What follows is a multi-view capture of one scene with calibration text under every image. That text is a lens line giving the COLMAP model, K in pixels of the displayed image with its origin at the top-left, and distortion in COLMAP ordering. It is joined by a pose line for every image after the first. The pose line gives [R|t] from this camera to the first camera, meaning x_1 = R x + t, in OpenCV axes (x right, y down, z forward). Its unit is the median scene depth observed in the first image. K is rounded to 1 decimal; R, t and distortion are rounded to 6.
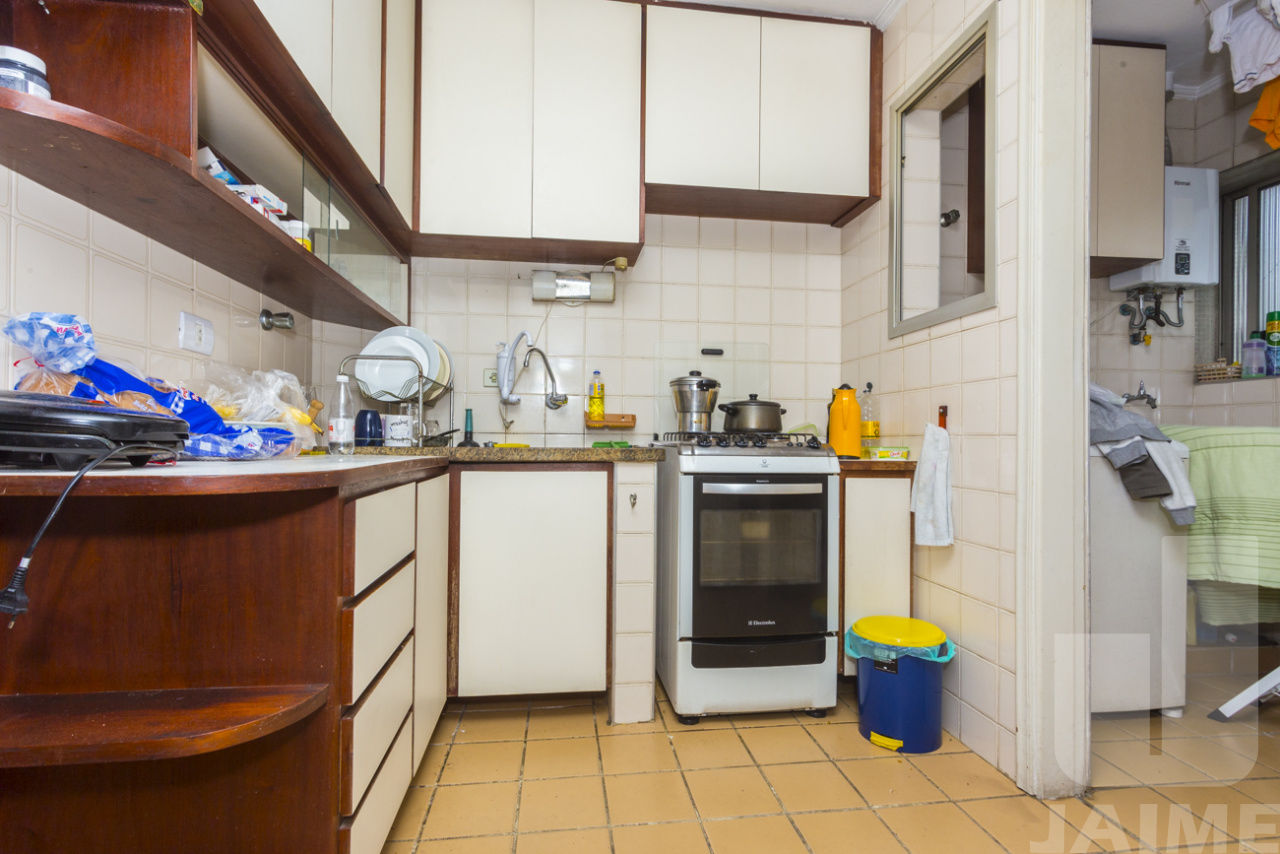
lens RADIAL K [[607.4, 0, 640.7], [0, 607.4, 432.6], [0, 0, 1]] dist [0.002190, 0.001482]
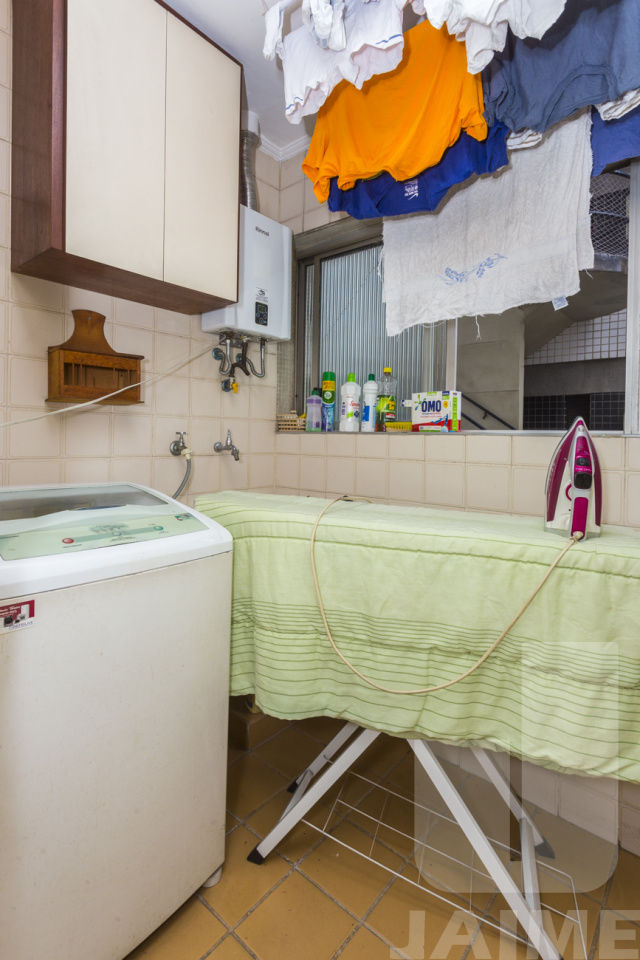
lens RADIAL K [[472.6, 0, 317.8], [0, 472.6, 434.6], [0, 0, 1]] dist [0.001052, 0.000309]
pose [[0.743907, 0.009908, 0.668209, 0.498062], [-0.018640, 0.999809, 0.005927, -0.098596], [-0.668023, -0.016864, 0.743950, 0.409133]]
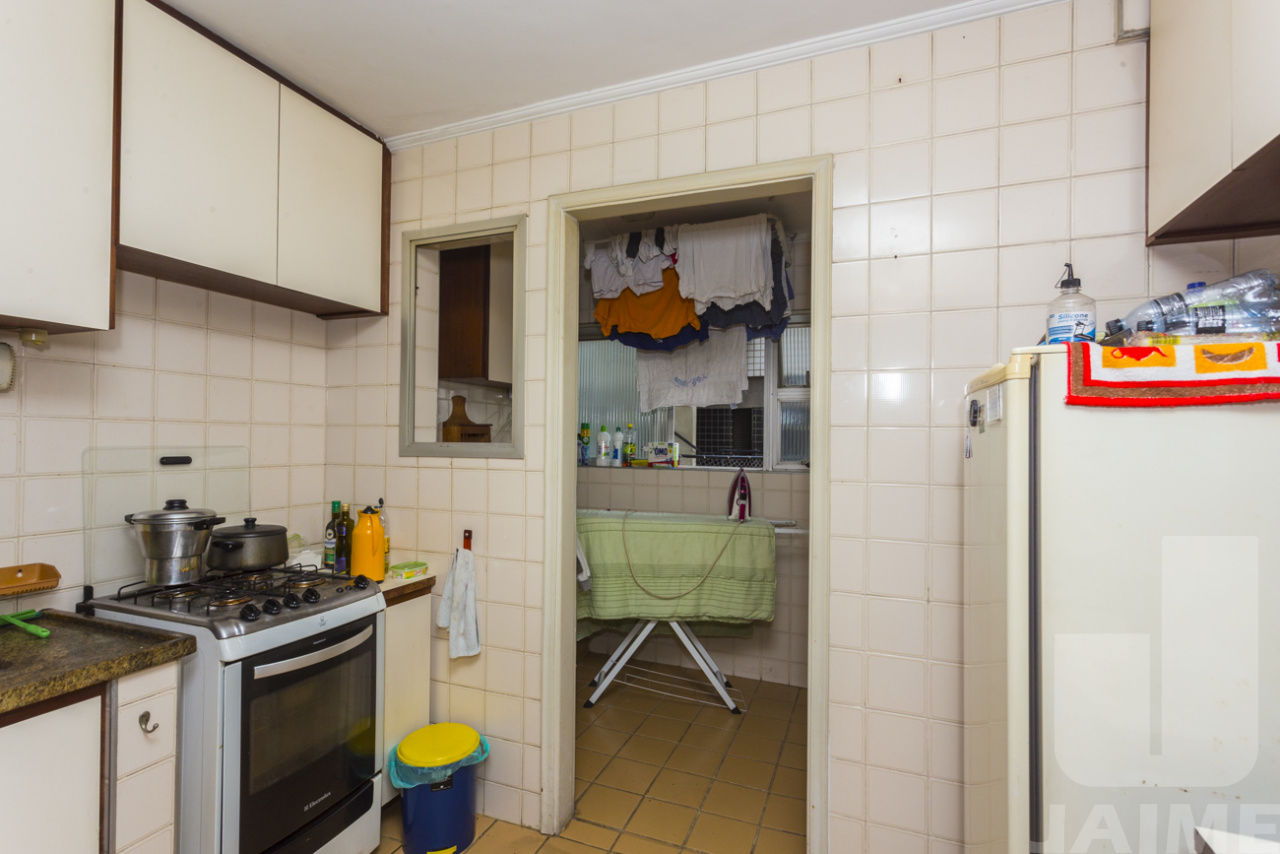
lens RADIAL K [[607.4, 0, 640.7], [0, 607.4, 432.6], [0, 0, 1]] dist [0.002190, 0.001482]
pose [[0.481338, 0.009526, 0.876483, -0.294436], [-0.016129, 0.999868, -0.002009, -0.191141], [-0.876387, -0.013170, 0.481428, 0.131042]]
